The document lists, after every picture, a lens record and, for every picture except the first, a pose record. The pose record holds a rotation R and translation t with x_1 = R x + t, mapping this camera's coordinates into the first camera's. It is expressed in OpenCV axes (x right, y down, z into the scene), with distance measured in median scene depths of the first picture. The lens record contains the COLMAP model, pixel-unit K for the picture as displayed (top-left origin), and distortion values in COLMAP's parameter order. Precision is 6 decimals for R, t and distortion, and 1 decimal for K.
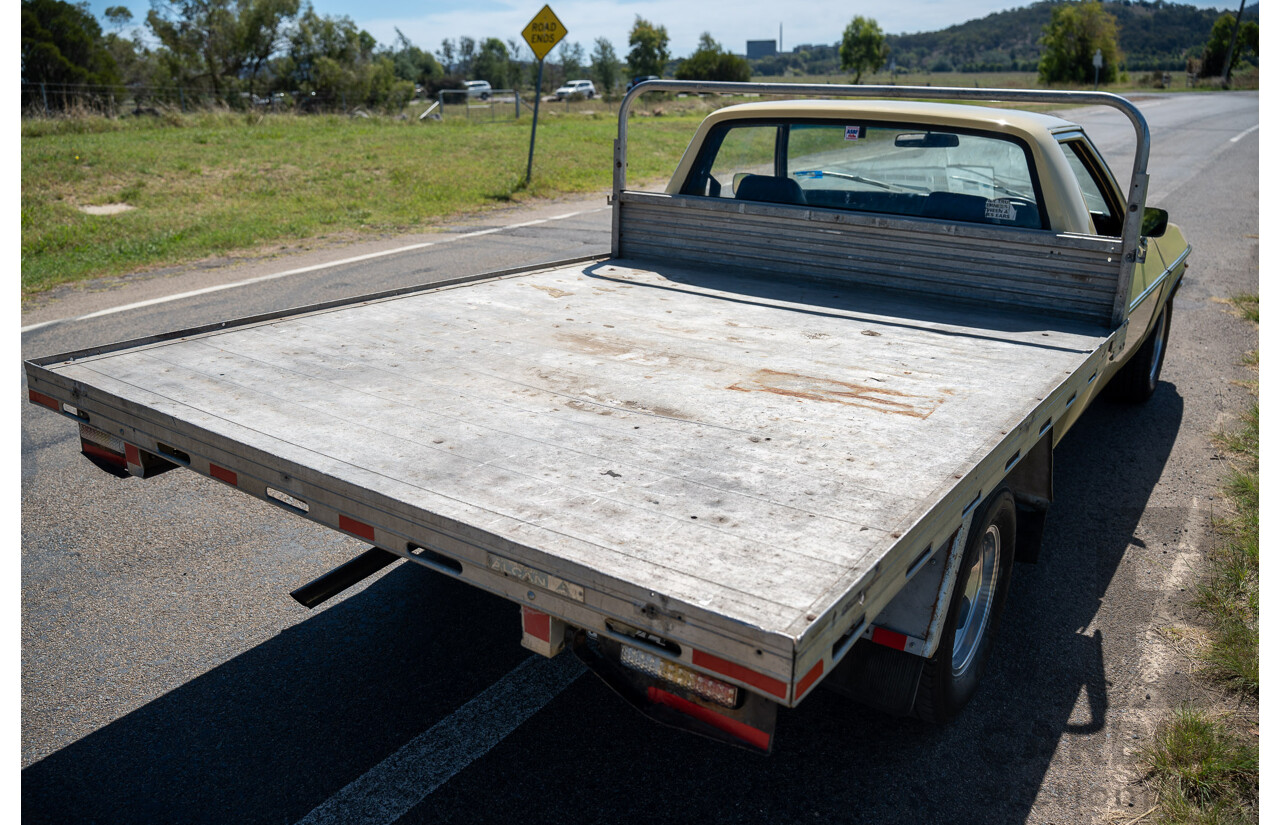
lens RADIAL K [[994.2, 0, 640.0], [0, 994.2, 412.5], [0, 0, 1]] dist [-0.104062, 0.072742]
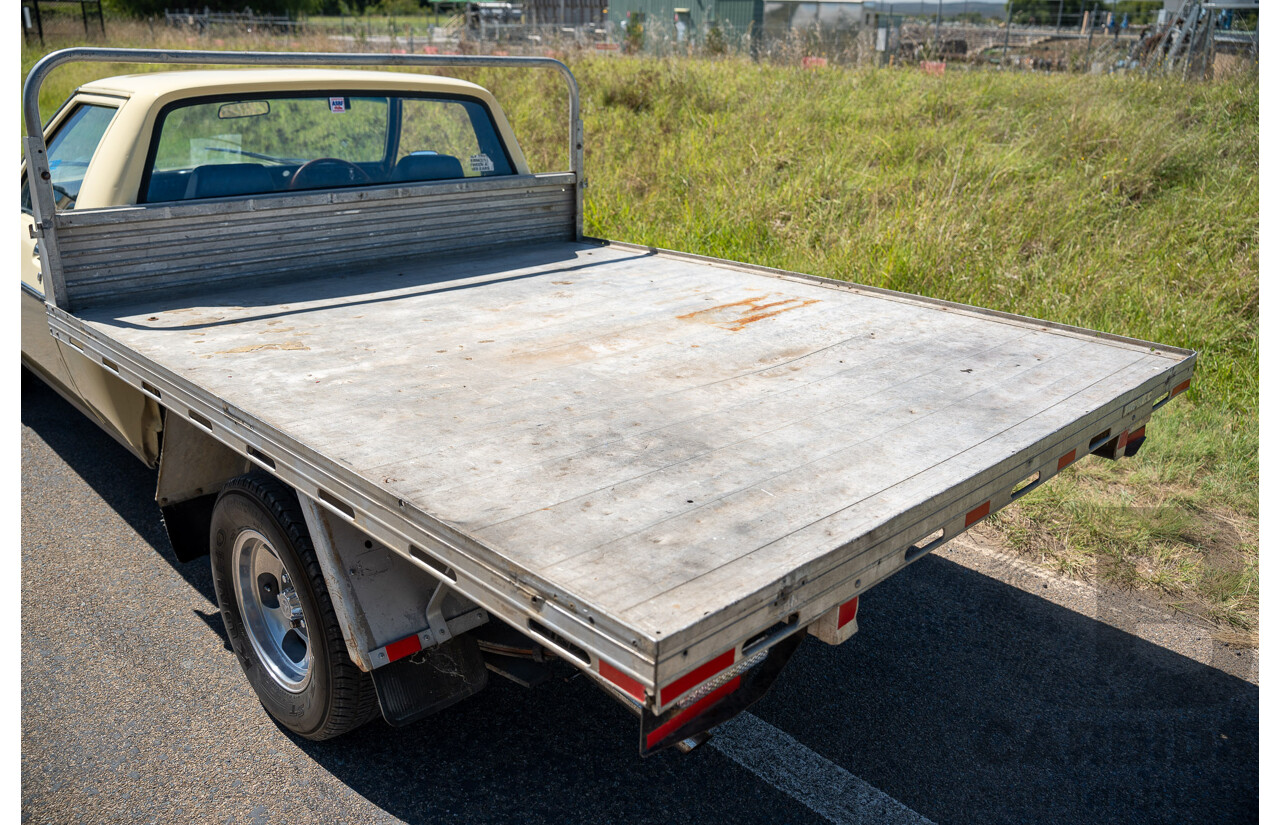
lens RADIAL K [[994.2, 0, 640.0], [0, 994.2, 412.5], [0, 0, 1]] dist [-0.104062, 0.072742]
pose [[0.179883, -0.339050, 0.923411, -0.763870], [0.283783, 0.916698, 0.281304, -0.217624], [-0.941865, 0.211447, 0.261115, 0.610650]]
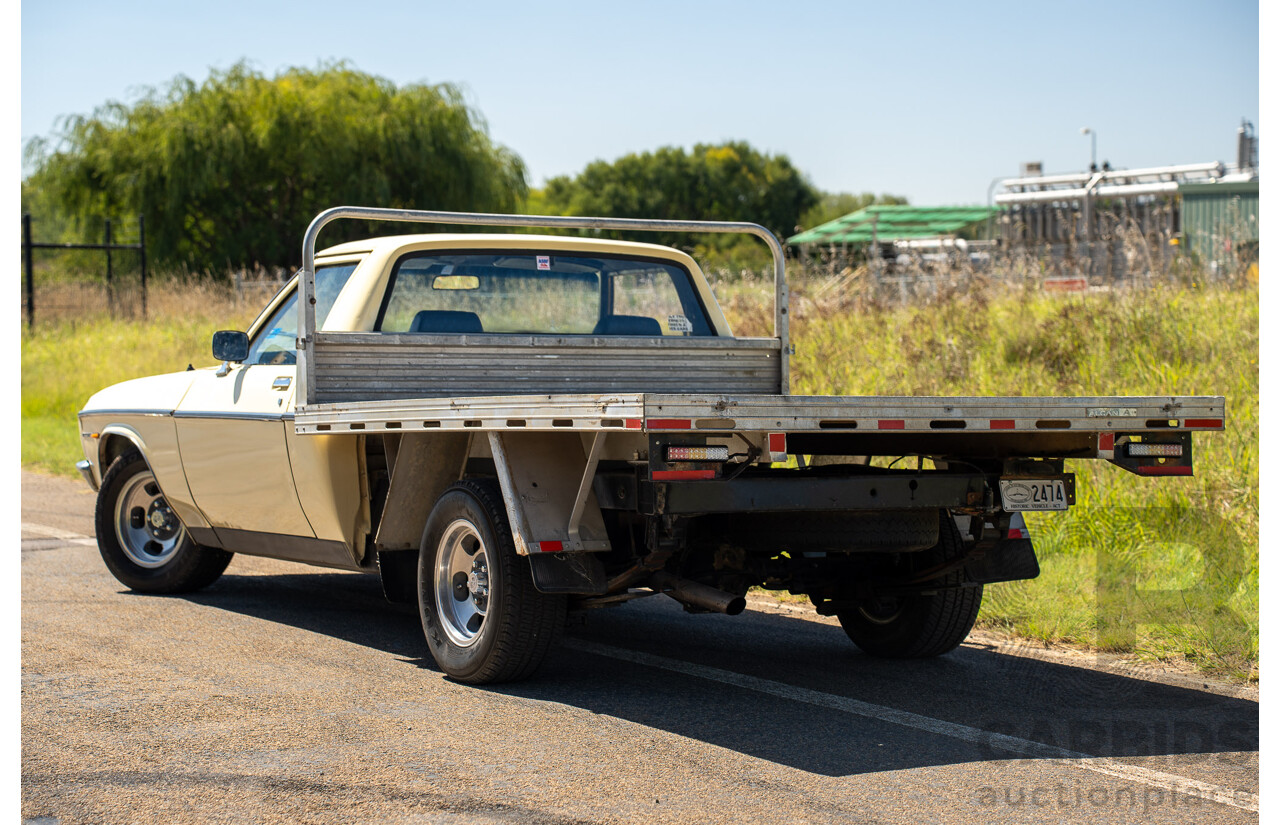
lens RADIAL K [[2561.8, 0, 640.0], [0, 2561.8, 412.5], [0, 0, 1]] dist [0.550195, 0.048069]
pose [[0.432303, -0.025804, 0.901359, -2.413841], [0.291839, 0.949795, -0.112779, 0.220499], [-0.853196, 0.311807, 0.418130, -0.181846]]
